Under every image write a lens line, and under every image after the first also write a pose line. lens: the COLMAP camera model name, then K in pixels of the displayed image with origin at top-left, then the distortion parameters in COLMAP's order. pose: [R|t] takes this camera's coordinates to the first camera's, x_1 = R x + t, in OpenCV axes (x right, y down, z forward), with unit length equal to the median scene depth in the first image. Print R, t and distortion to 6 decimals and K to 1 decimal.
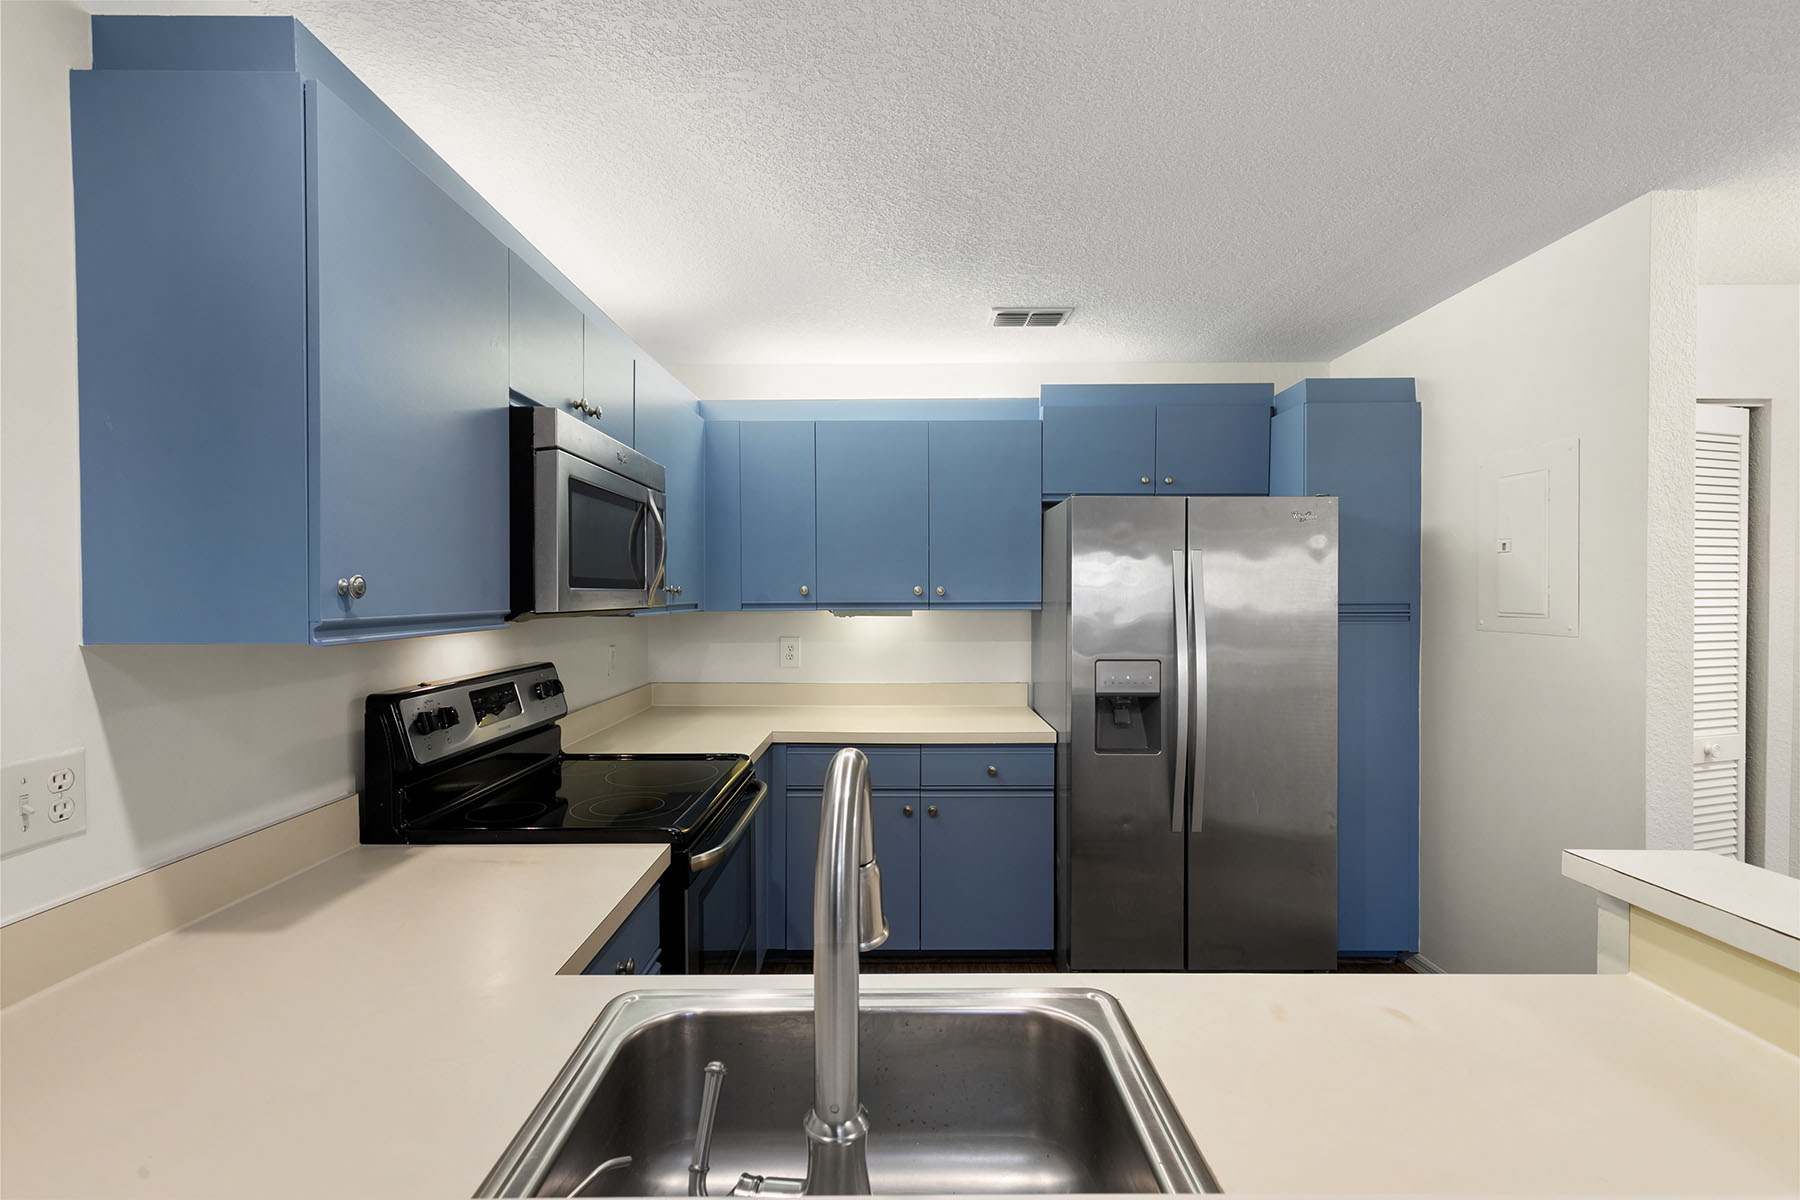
lens RADIAL K [[808.4, 0, 906.2], [0, 808.4, 606.3], [0, 0, 1]] dist [0.001146, -0.000232]
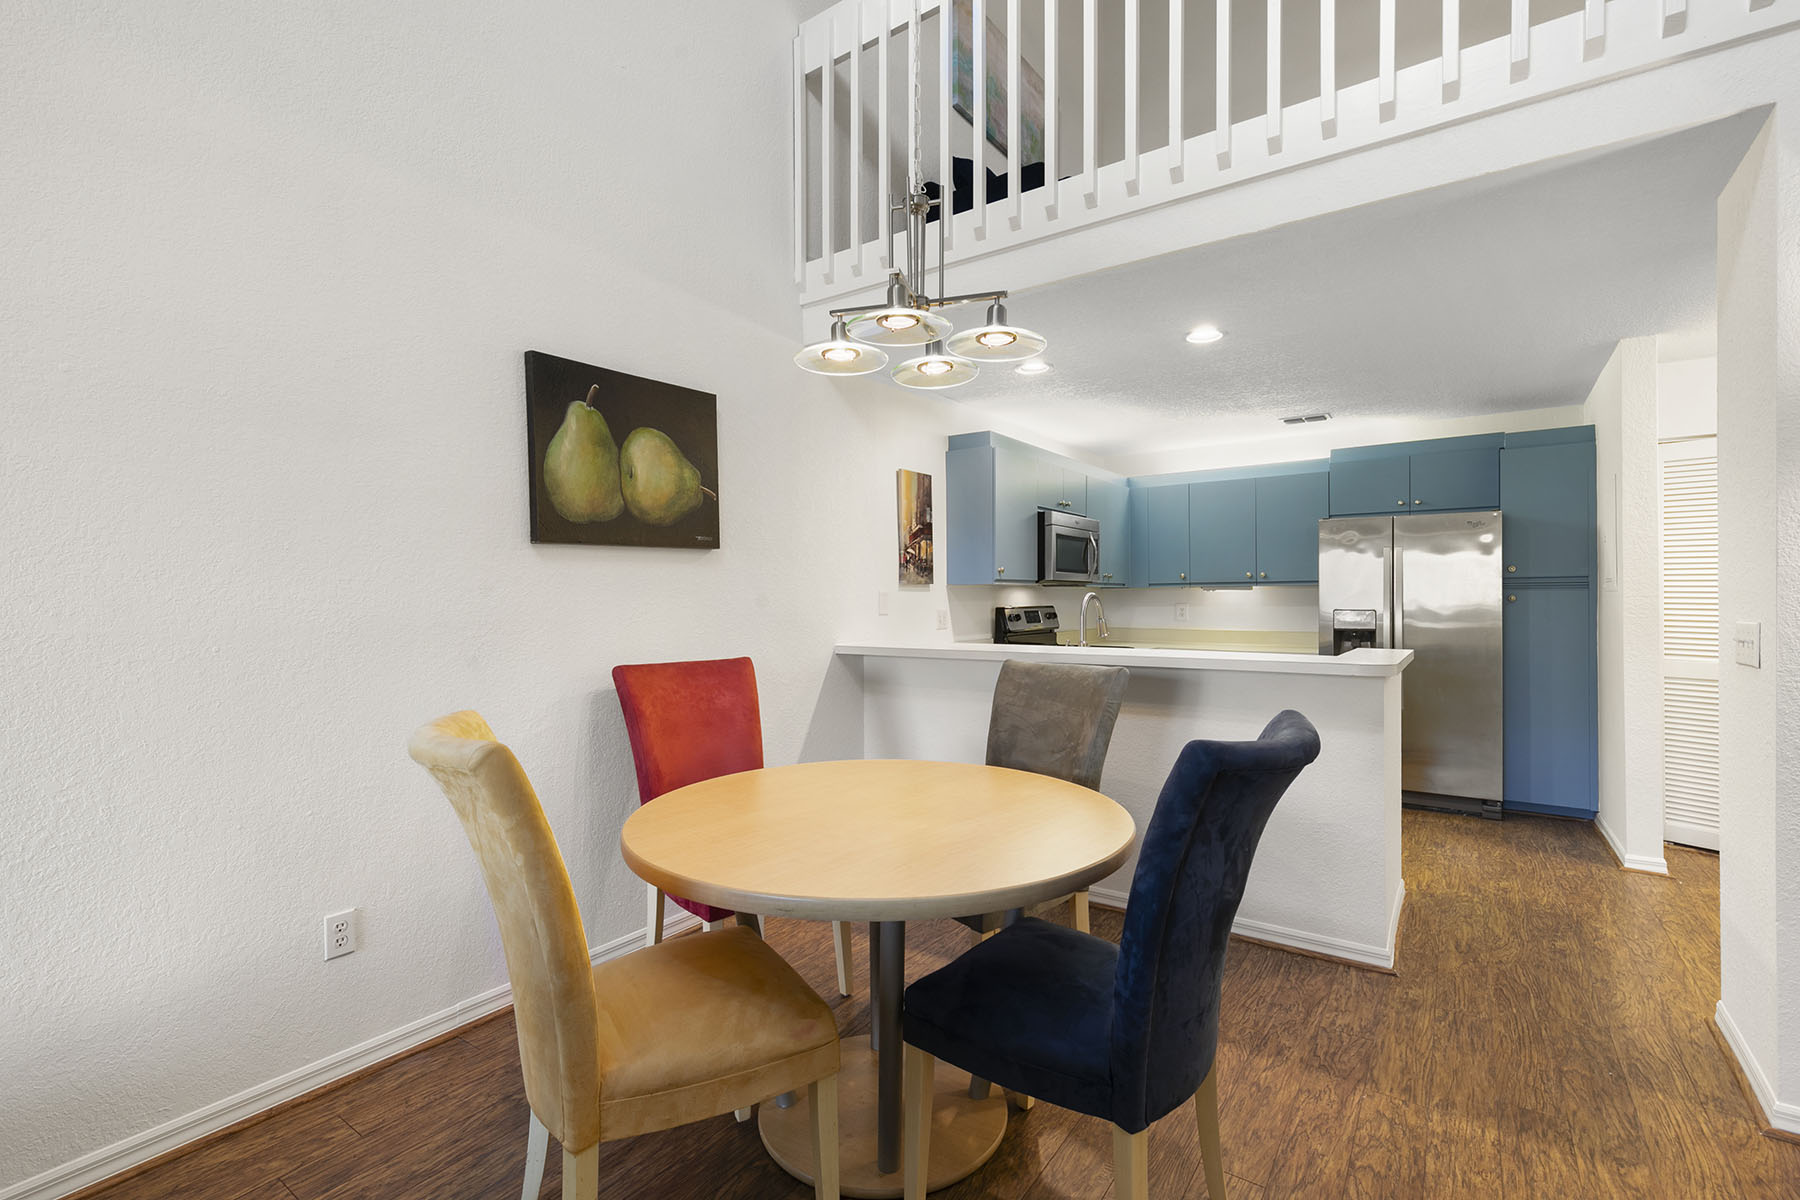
lens RADIAL K [[808.4, 0, 898.2], [0, 808.4, 597.8], [0, 0, 1]] dist [0.001146, -0.000232]
pose [[0.809612, -0.002429, -0.586960, 0.506317], [-0.006272, 0.999899, -0.012790, 0.068068], [0.586932, 0.014037, 0.809515, -1.028518]]
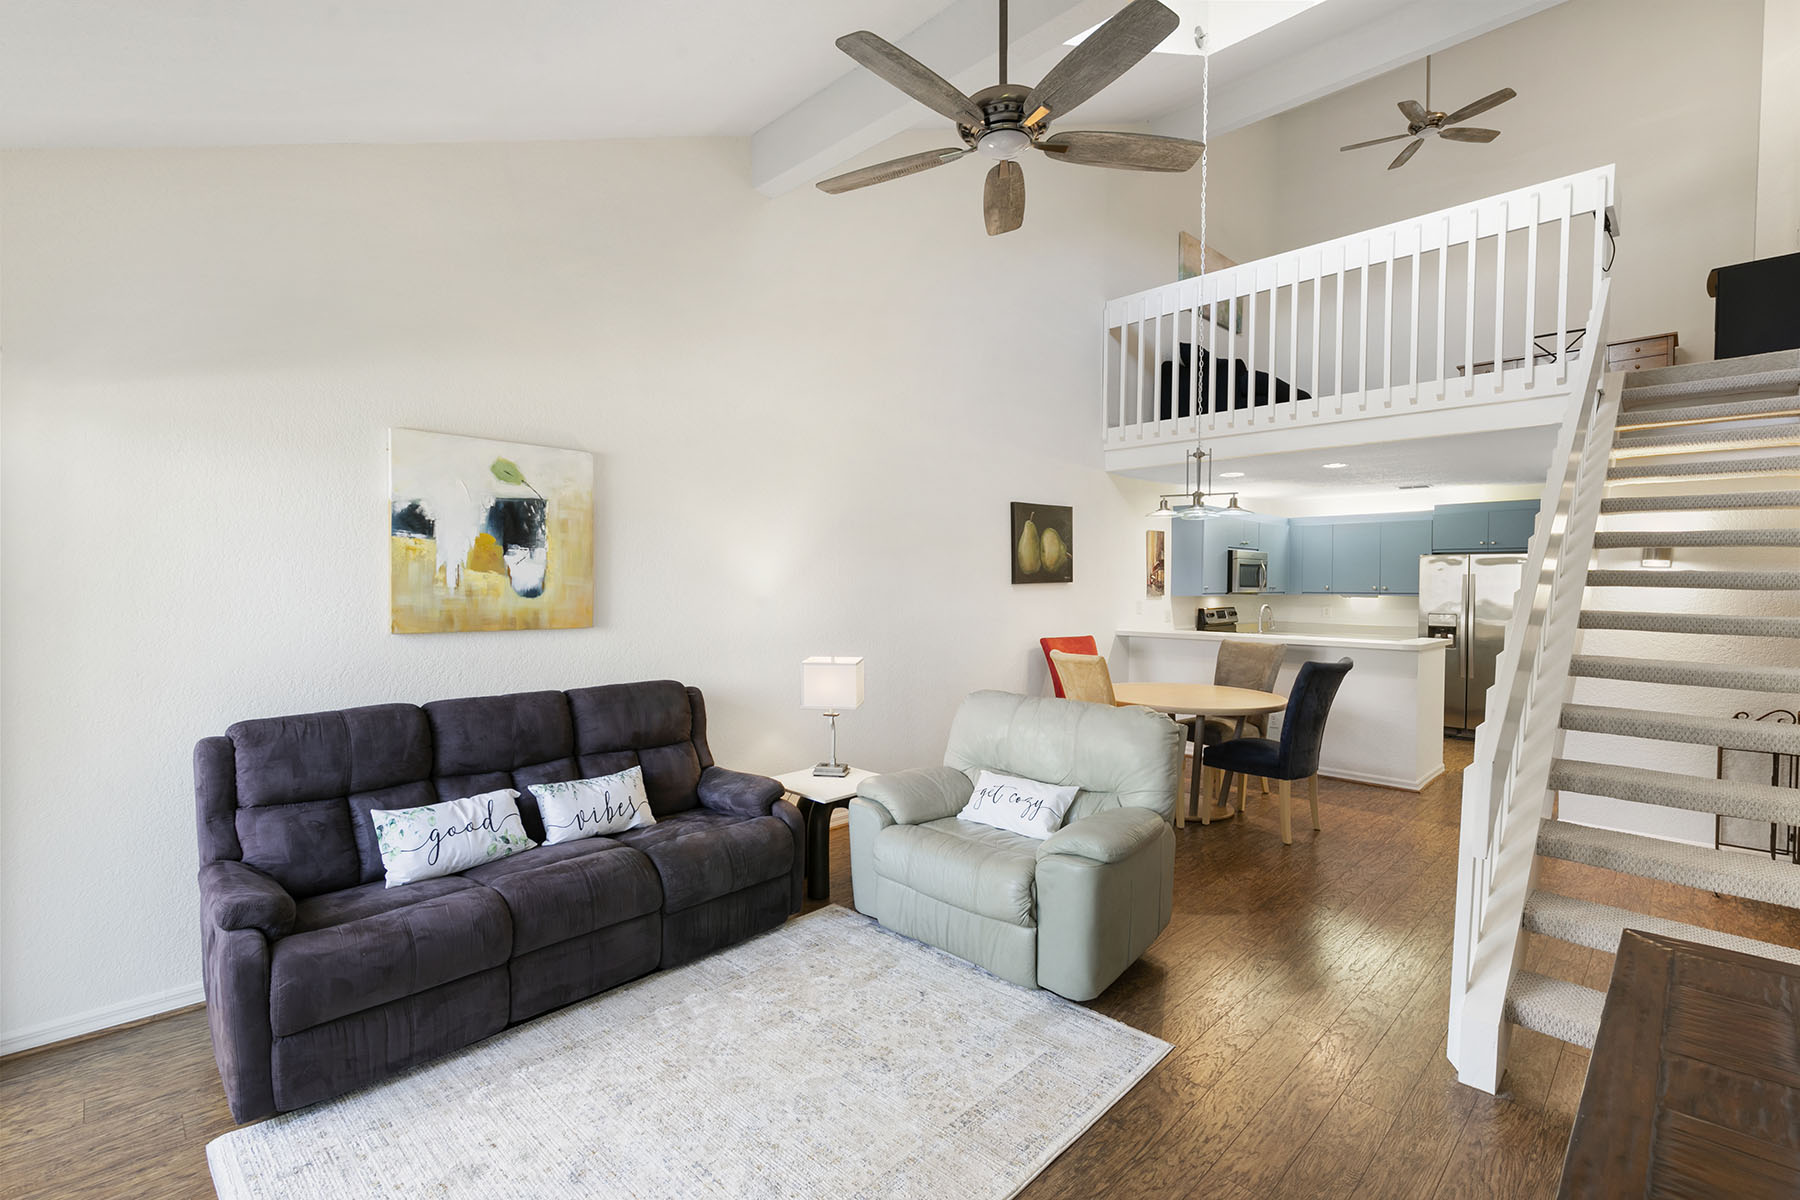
lens RADIAL K [[808.4, 0, 893.7], [0, 808.4, 608.5], [0, 0, 1]] dist [0.001146, -0.000232]
pose [[0.695377, 0.024801, -0.718217, 0.948012], [-0.014128, 0.999683, 0.020842, 0.019238], [0.718506, -0.004346, 0.695507, -2.249612]]
